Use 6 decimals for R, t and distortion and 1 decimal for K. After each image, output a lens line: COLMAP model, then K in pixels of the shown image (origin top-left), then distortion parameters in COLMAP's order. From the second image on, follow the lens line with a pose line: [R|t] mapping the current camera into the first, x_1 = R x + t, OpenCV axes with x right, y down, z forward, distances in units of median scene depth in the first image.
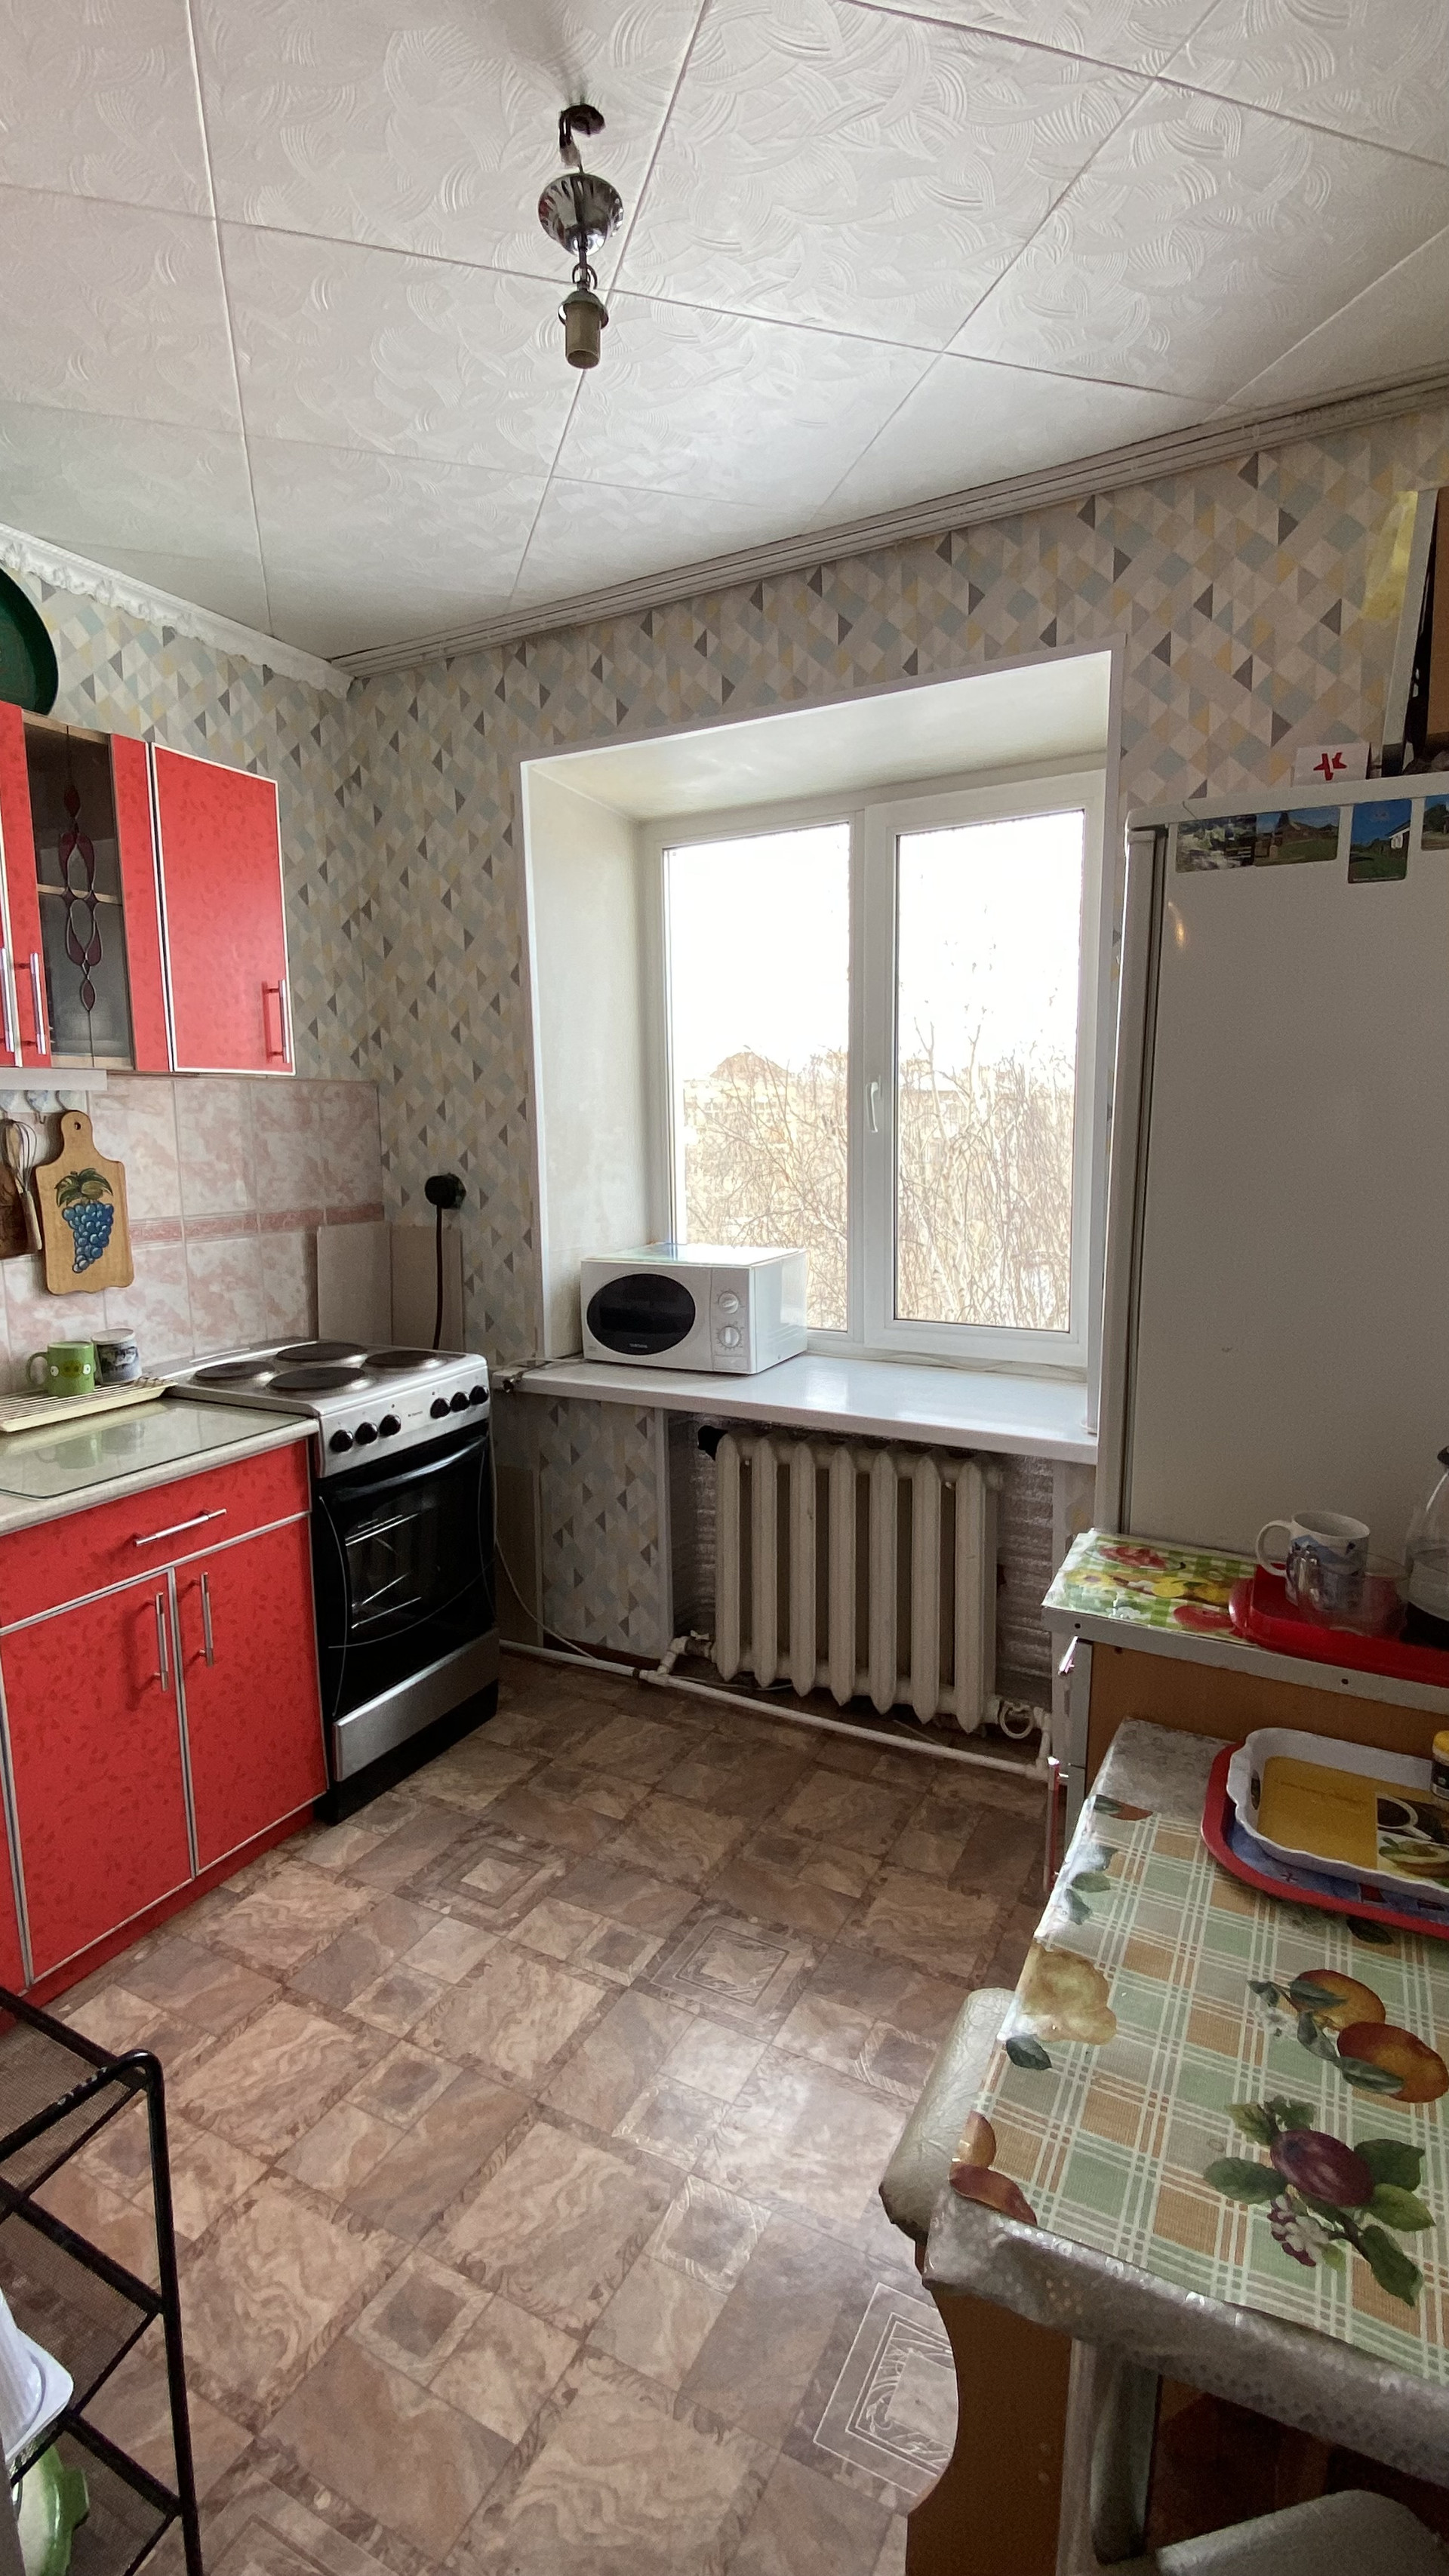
lens RADIAL K [[1174.3, 0, 715.1], [0, 1174.3, 1282.5], [0, 0, 1]] dist [0.034652, -0.036945]
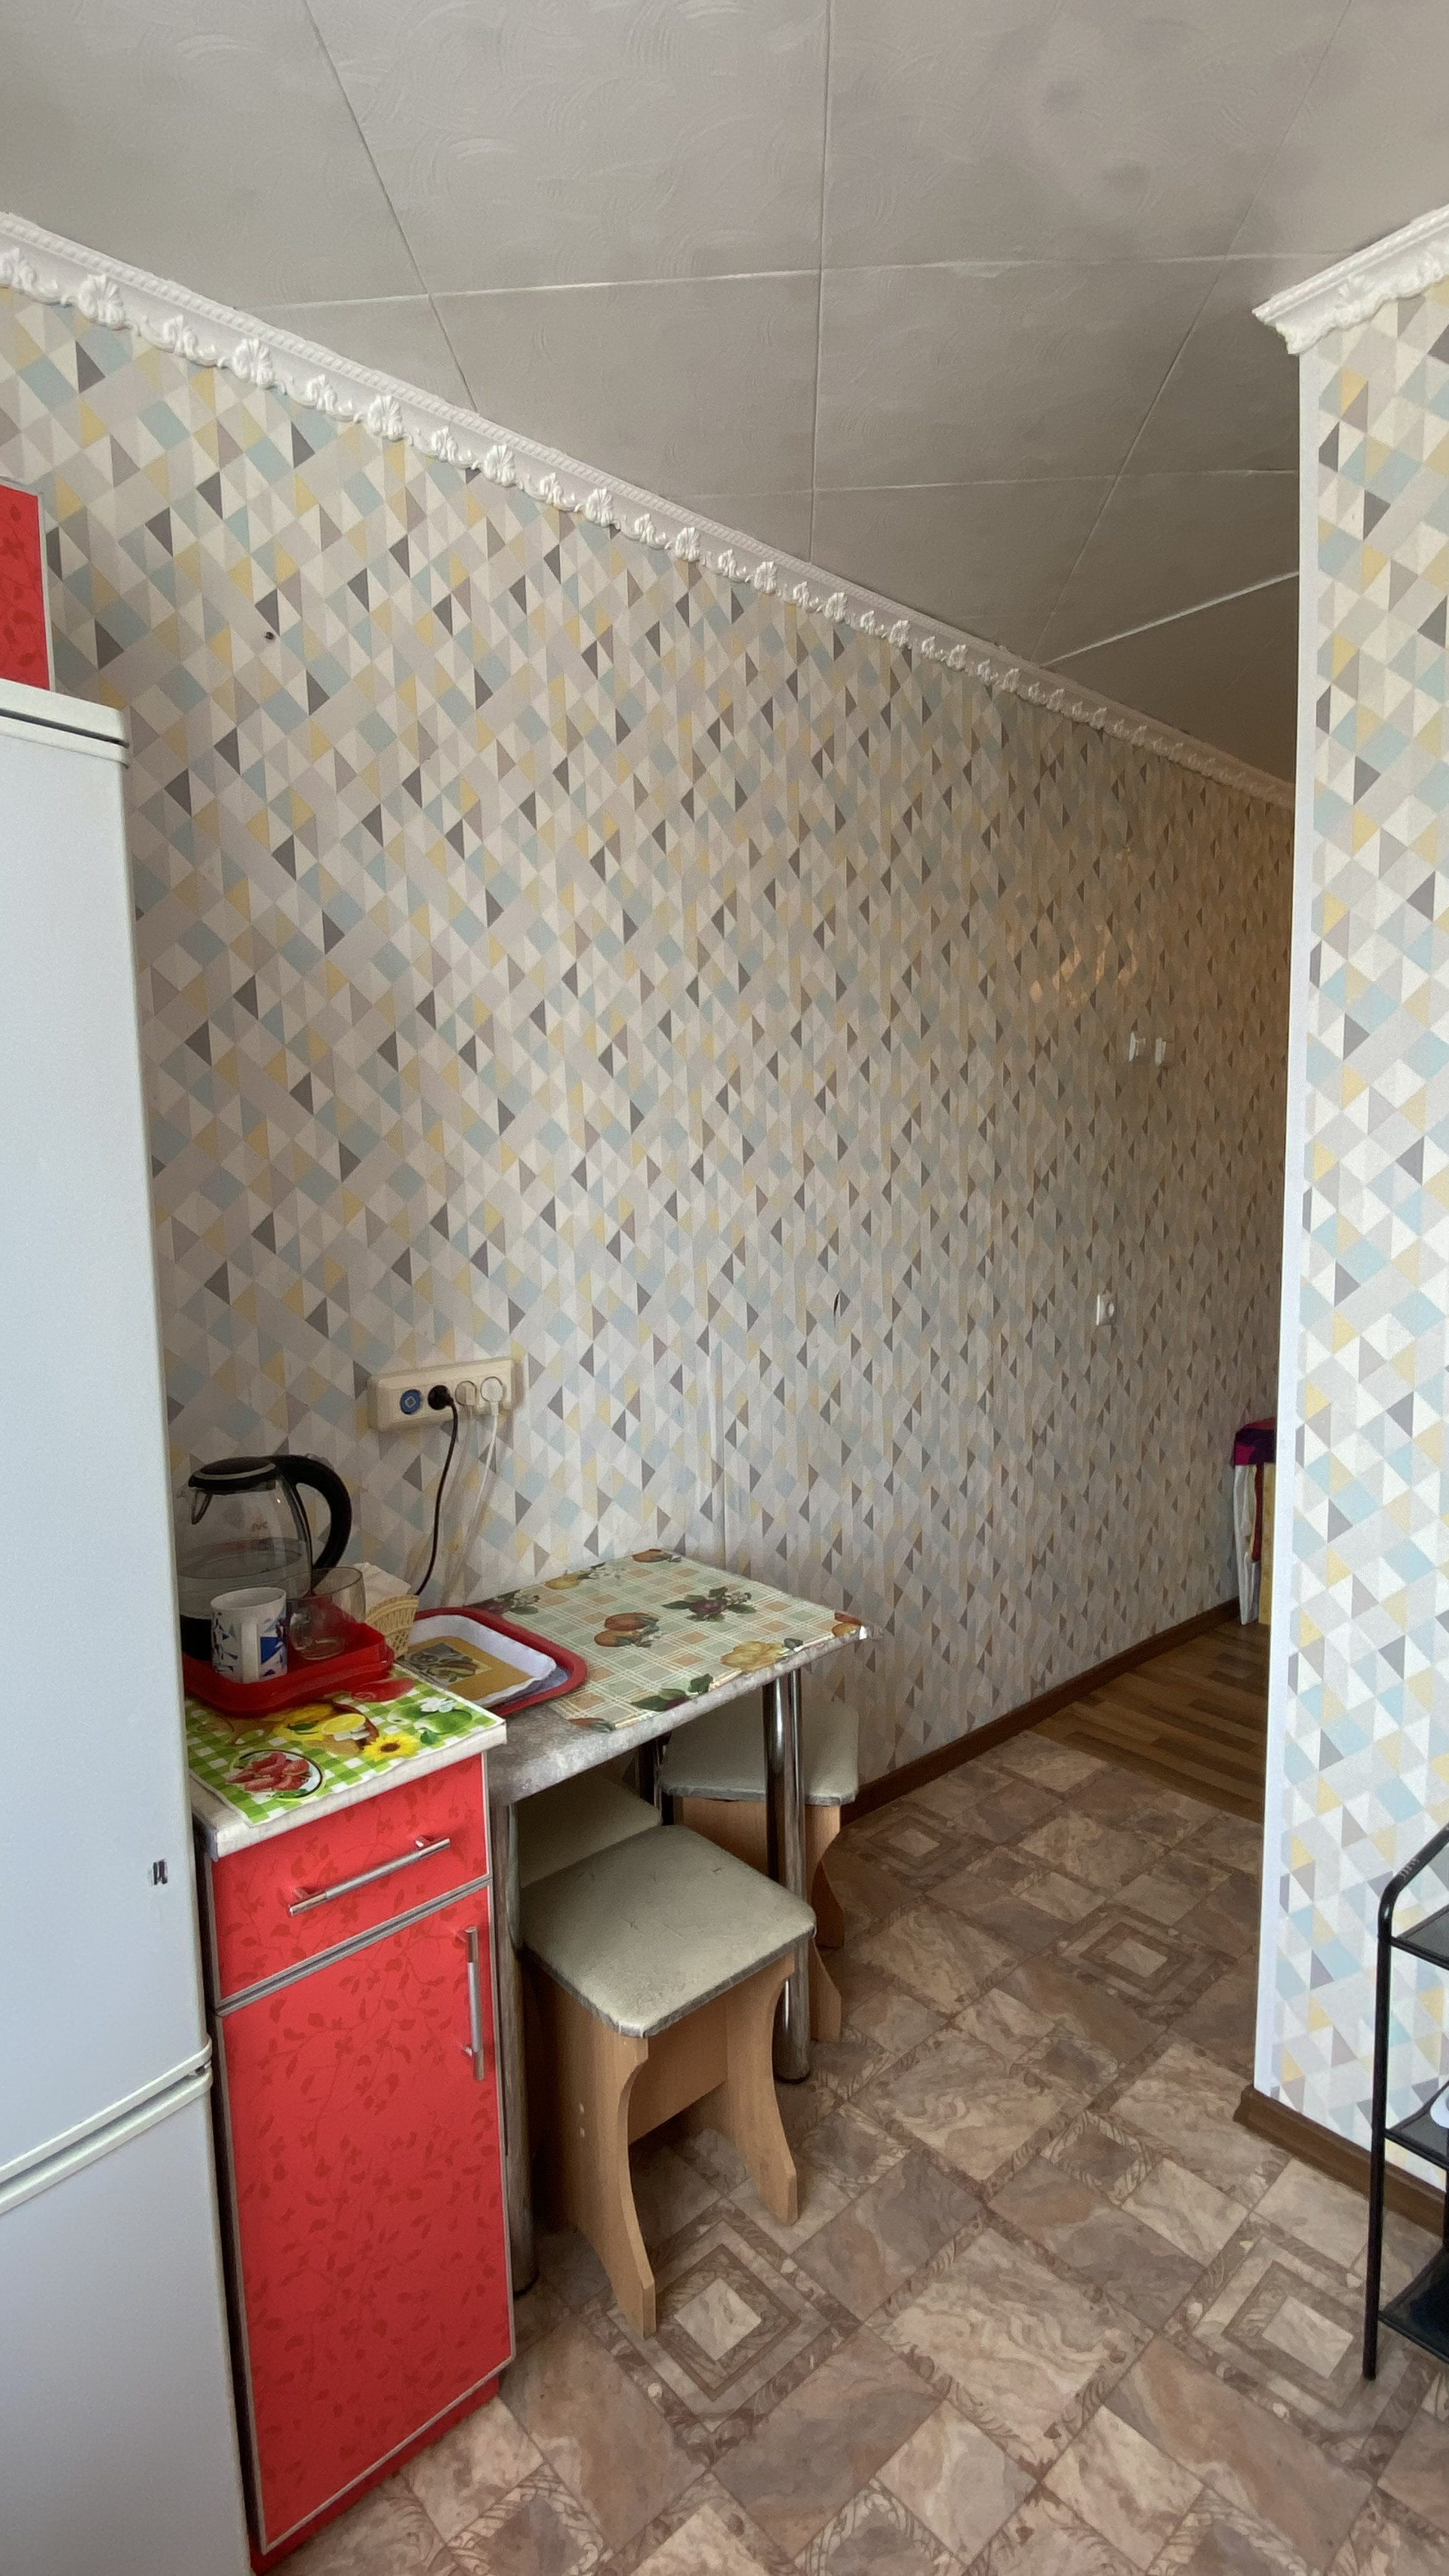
lens RADIAL K [[1174.3, 0, 715.1], [0, 1174.3, 1282.5], [0, 0, 1]] dist [0.034652, -0.036945]
pose [[-0.939882, -0.005977, 0.341448, -0.187998], [0.073166, 0.973106, 0.218432, -0.249228], [-0.333570, 0.230282, -0.914167, 1.787161]]
